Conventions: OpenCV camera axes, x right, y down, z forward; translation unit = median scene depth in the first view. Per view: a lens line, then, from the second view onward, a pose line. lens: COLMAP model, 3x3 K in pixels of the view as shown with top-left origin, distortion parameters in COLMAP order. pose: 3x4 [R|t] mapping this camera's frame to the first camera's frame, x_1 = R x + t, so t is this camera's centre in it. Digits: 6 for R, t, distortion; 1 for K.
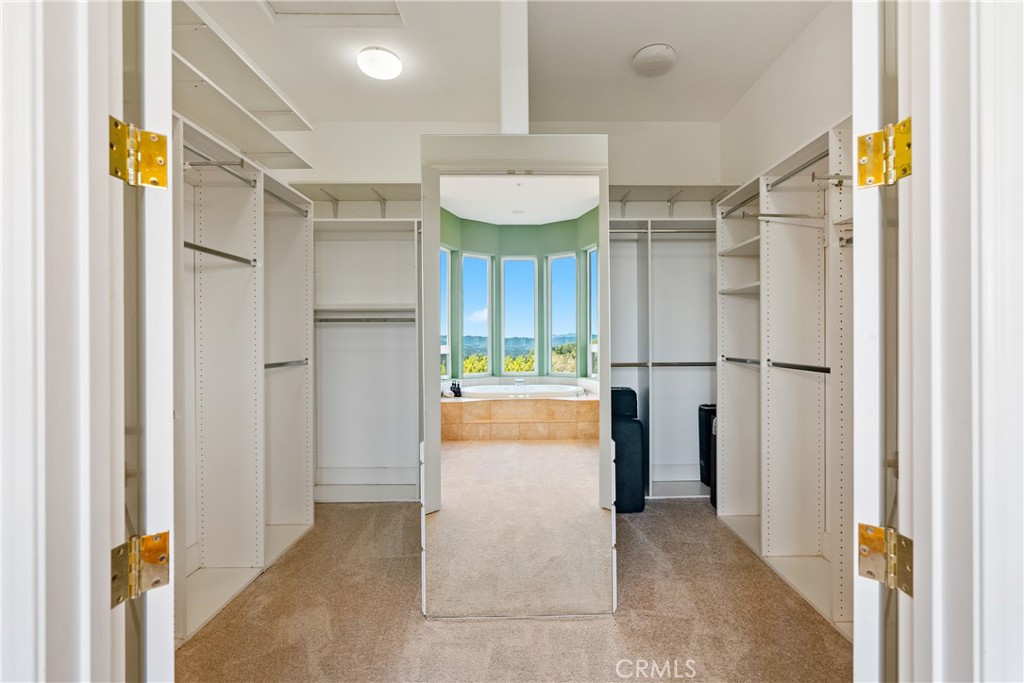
lens RADIAL K [[467.8, 0, 513.3], [0, 467.8, 338.7], [0, 0, 1]] dist [-0.008470, 0.001698]
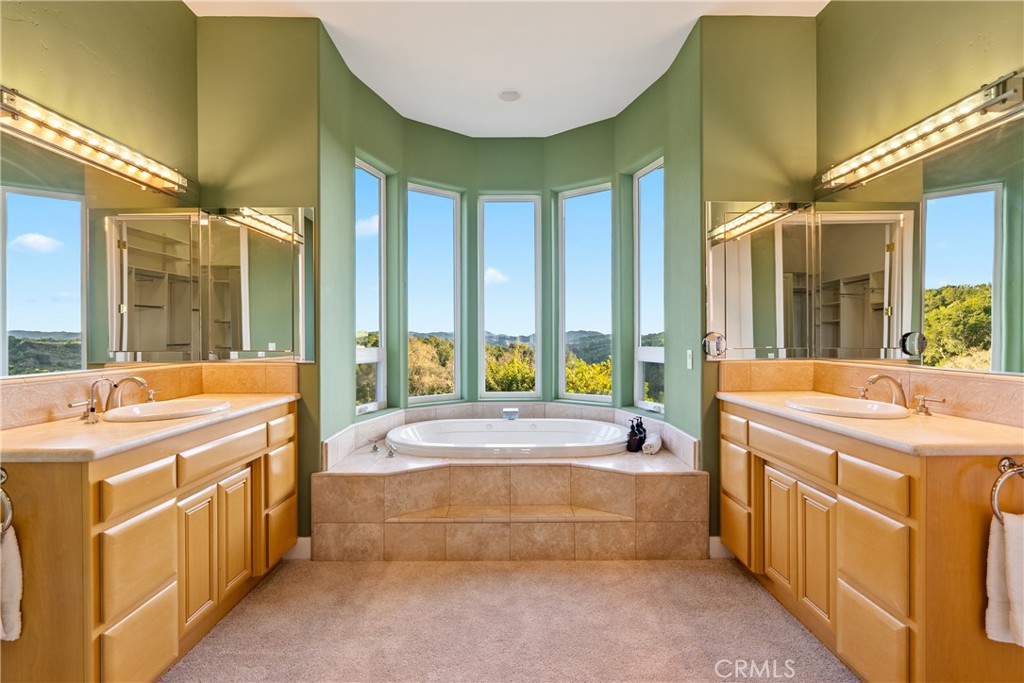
lens RADIAL K [[467.8, 0, 515.8], [0, 467.8, 343.7], [0, 0, 1]] dist [-0.008470, 0.001698]
pose [[0.999728, 0.002200, 0.023198, 0.007884], [-0.002347, 0.999977, 0.006285, 0.005403], [-0.023184, -0.006338, 0.999711, 0.447426]]
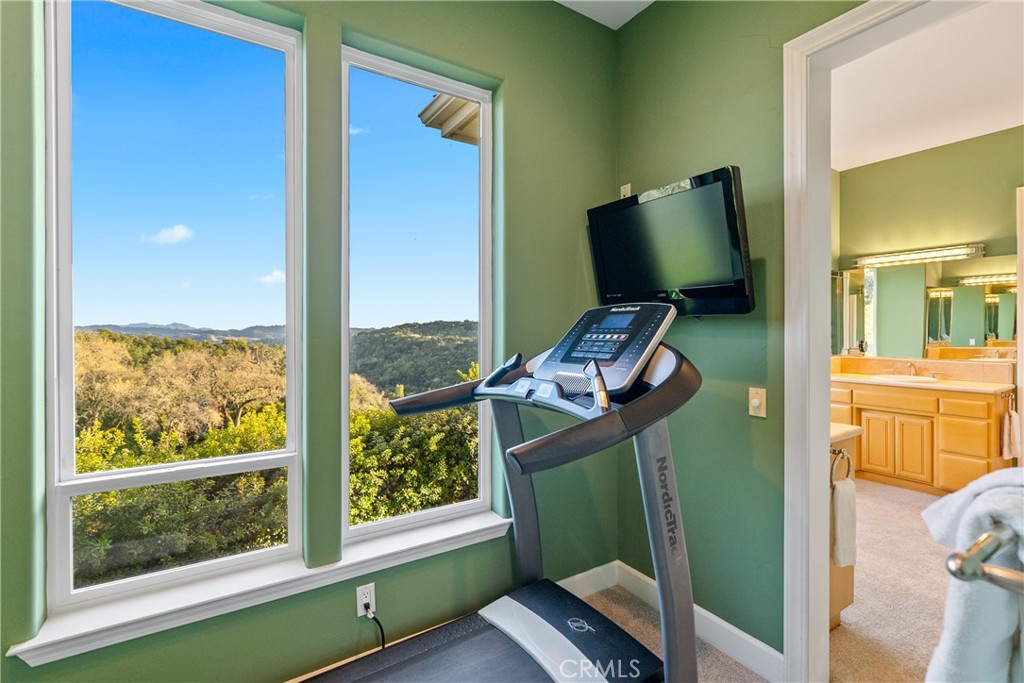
lens RADIAL K [[467.8, 0, 515.8], [0, 467.8, 333.5], [0, 0, 1]] dist [-0.008470, 0.001698]
pose [[0.833052, -0.002632, 0.553188, -0.521012], [0.004223, 0.999990, -0.001603, -0.013948], [-0.553178, 0.003671, 0.833055, 0.502705]]
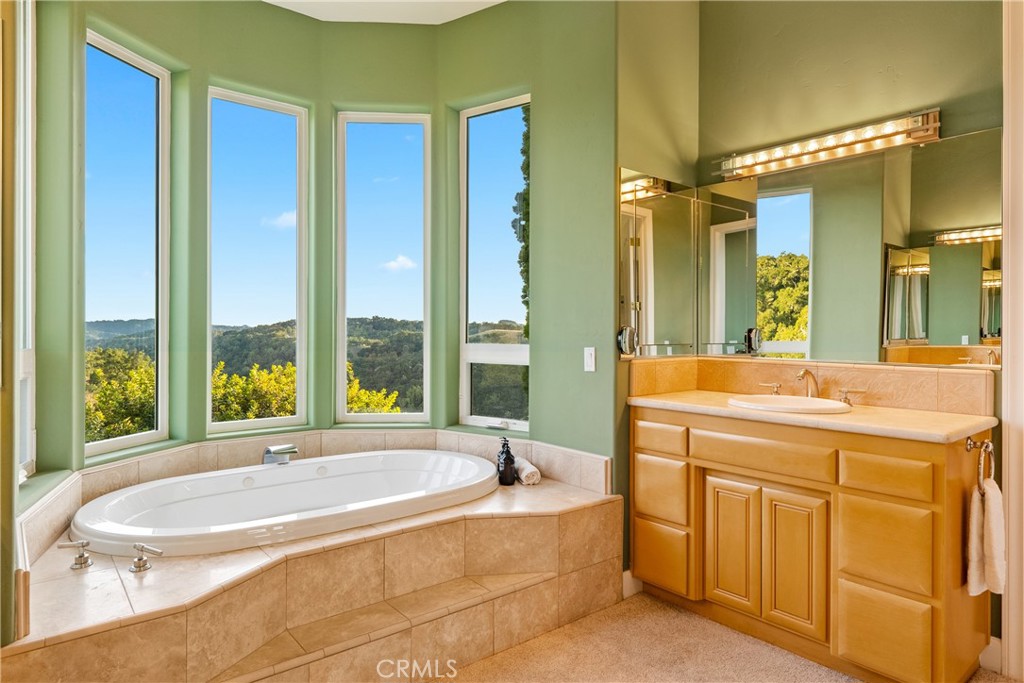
lens RADIAL K [[613.5, 0, 517.4], [0, 613.5, 335.3], [0, 0, 1]] dist [-0.005350, 0.002358]
pose [[0.760112, 0.003804, 0.649781, -0.142431], [-0.003874, 0.999992, -0.001322, 0.005276], [-0.649781, -0.001512, 0.760120, 0.551127]]
